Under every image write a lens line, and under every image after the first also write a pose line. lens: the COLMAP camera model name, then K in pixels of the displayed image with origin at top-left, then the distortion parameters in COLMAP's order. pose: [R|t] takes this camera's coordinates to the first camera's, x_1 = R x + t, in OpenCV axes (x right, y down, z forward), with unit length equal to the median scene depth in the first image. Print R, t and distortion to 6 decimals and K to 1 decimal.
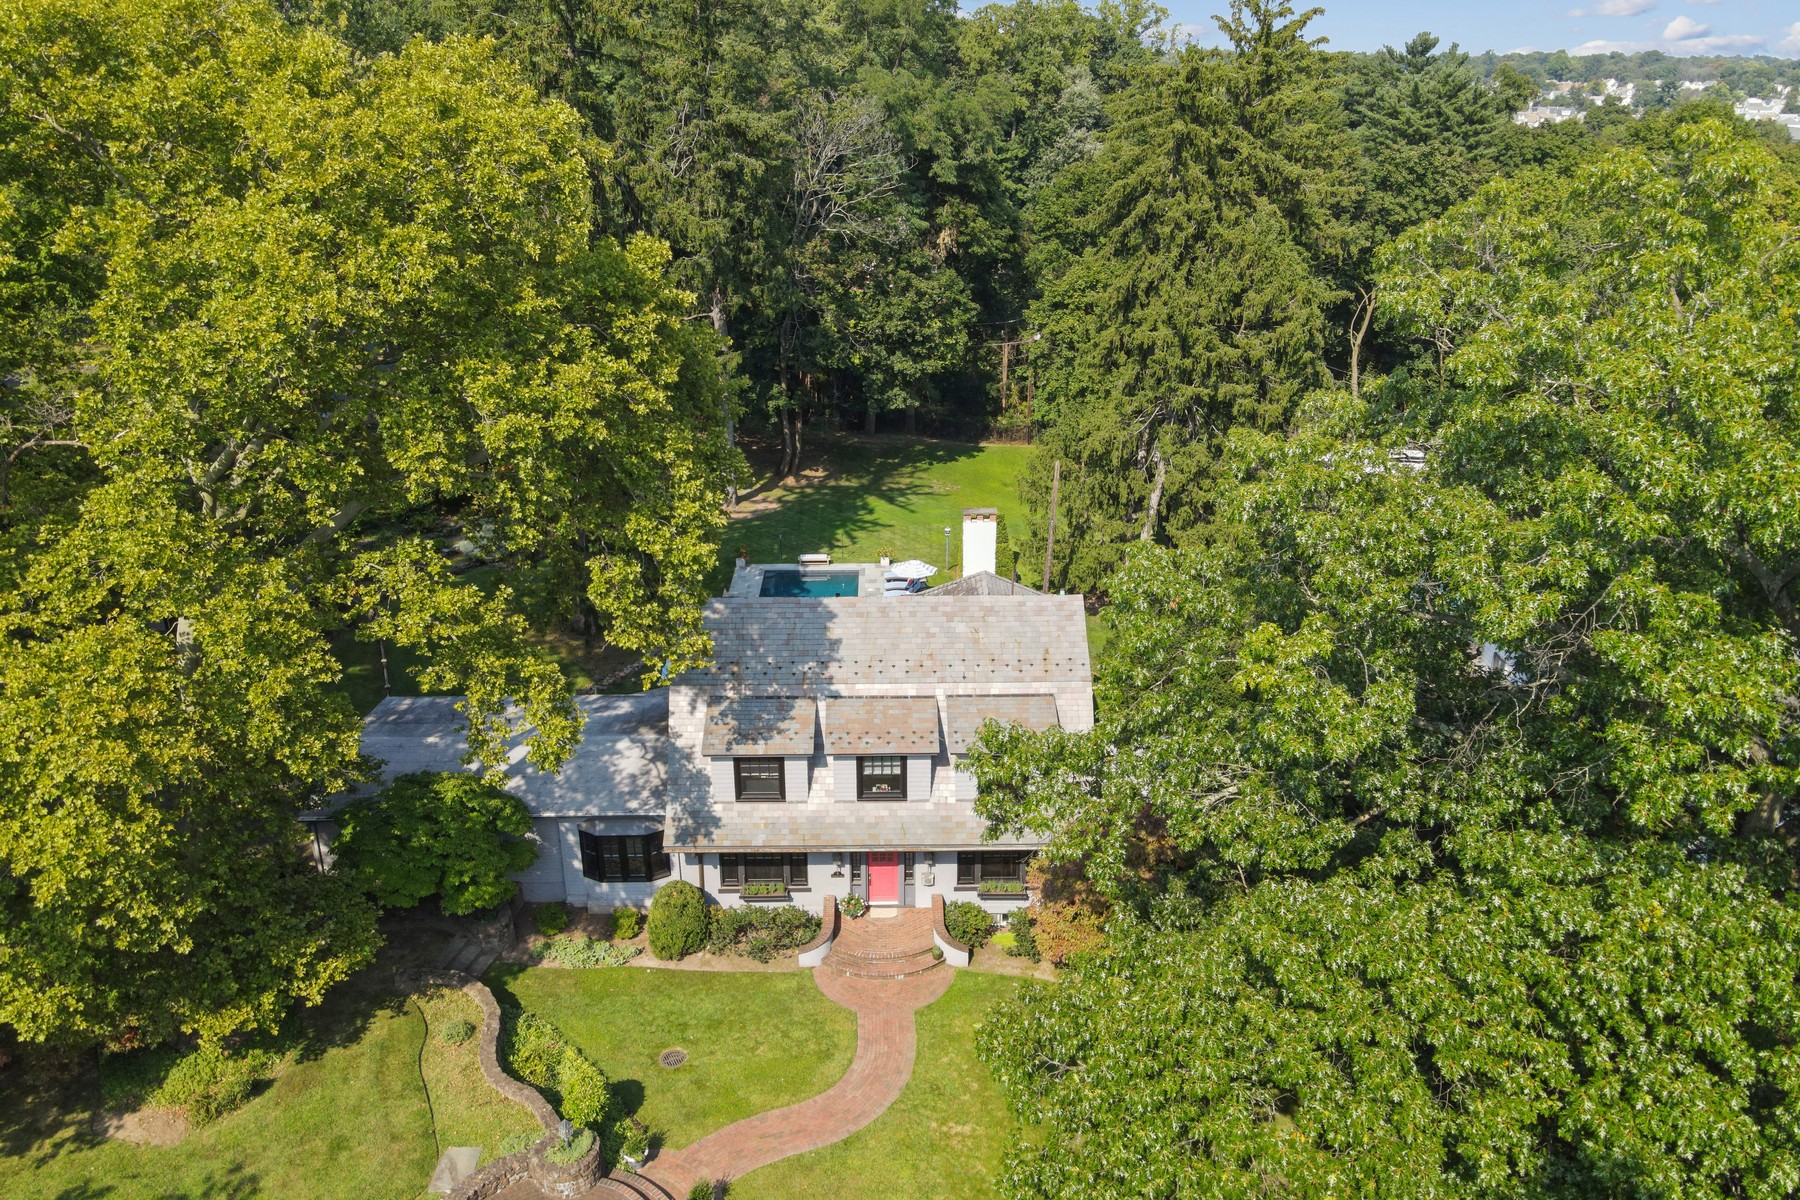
lens RADIAL K [[1333.4, 0, 891.7], [0, 1333.4, 603.2], [0, 0, 1]] dist [0.022152, 0.000872]
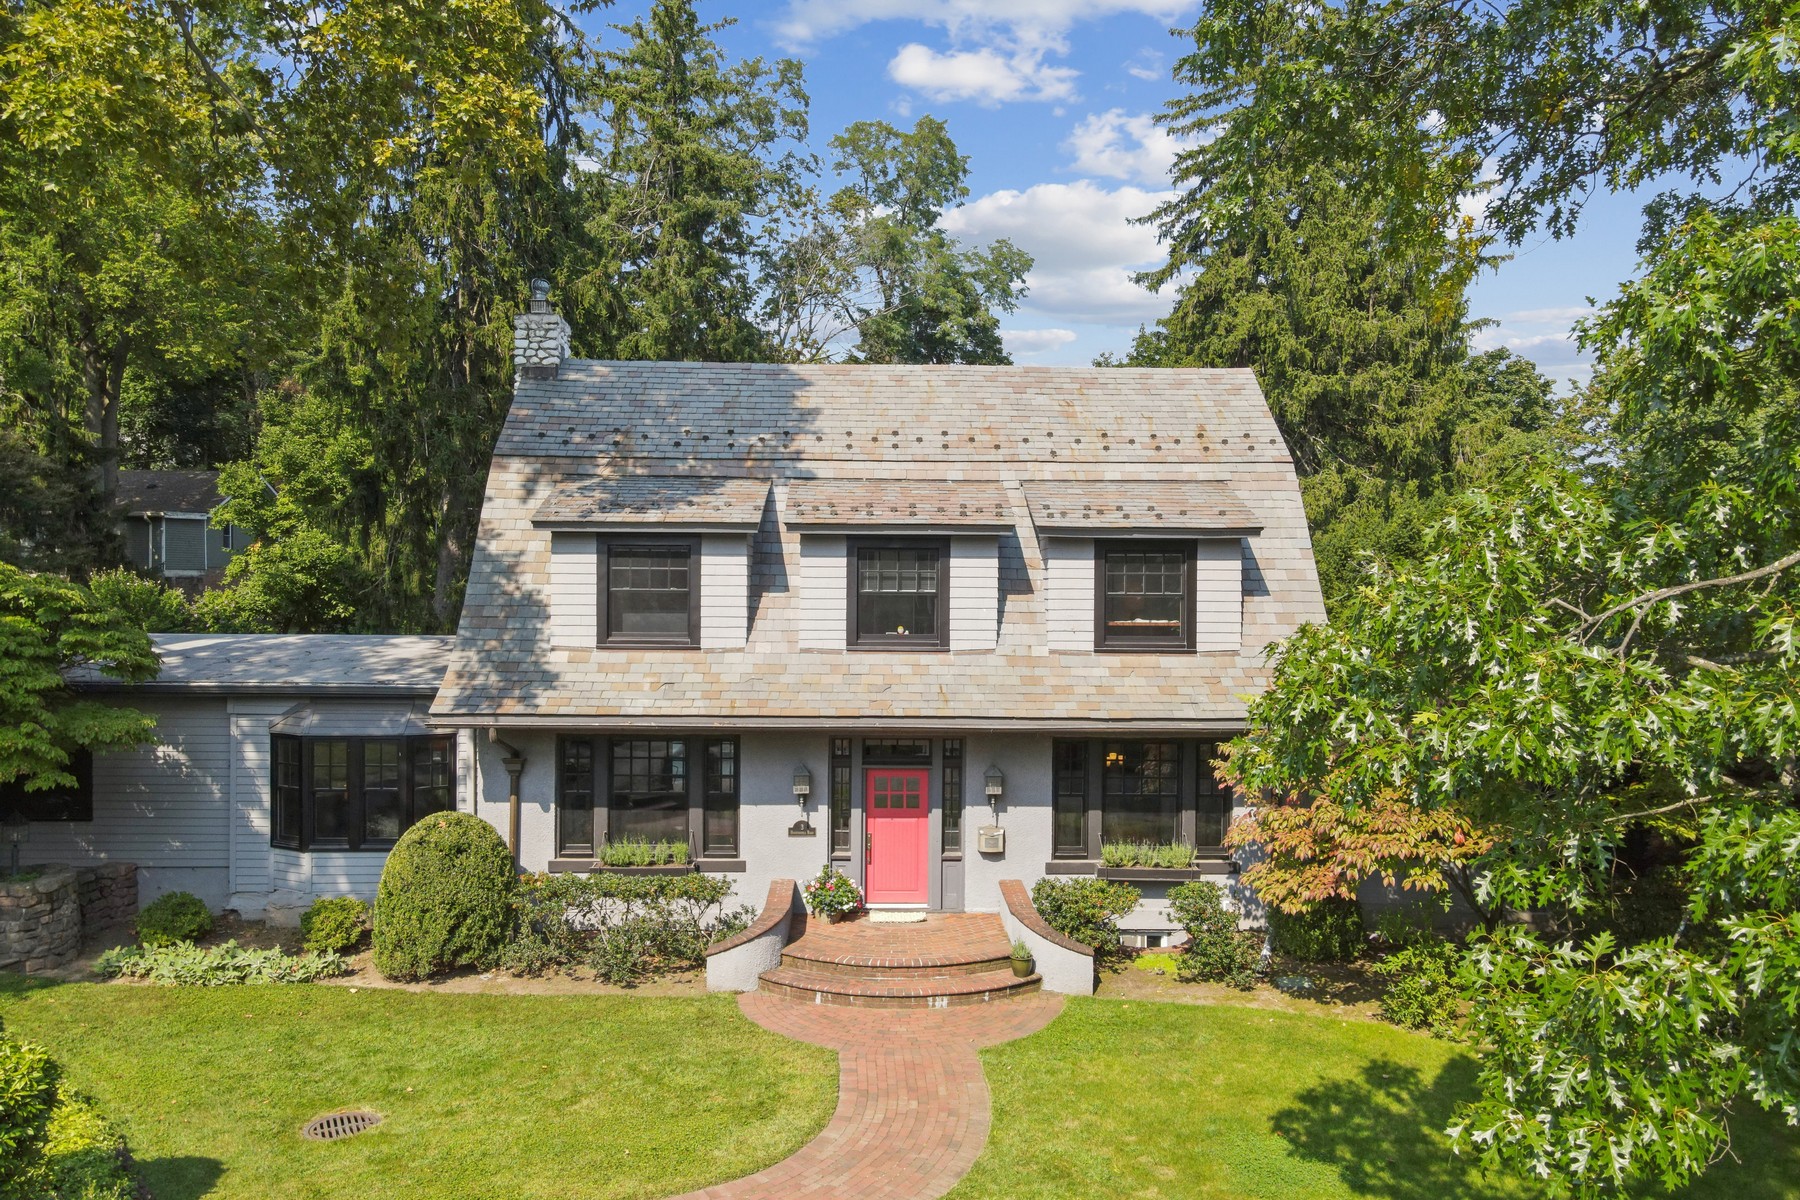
lens RADIAL K [[1333.4, 0, 891.7], [0, 1333.4, 603.2], [0, 0, 1]] dist [0.022152, 0.000872]
pose [[0.999914, 0.008223, 0.010258, -0.014279], [-0.004109, 0.936616, -0.350333, 0.302346], [-0.012489, 0.350260, 0.936569, 0.538435]]
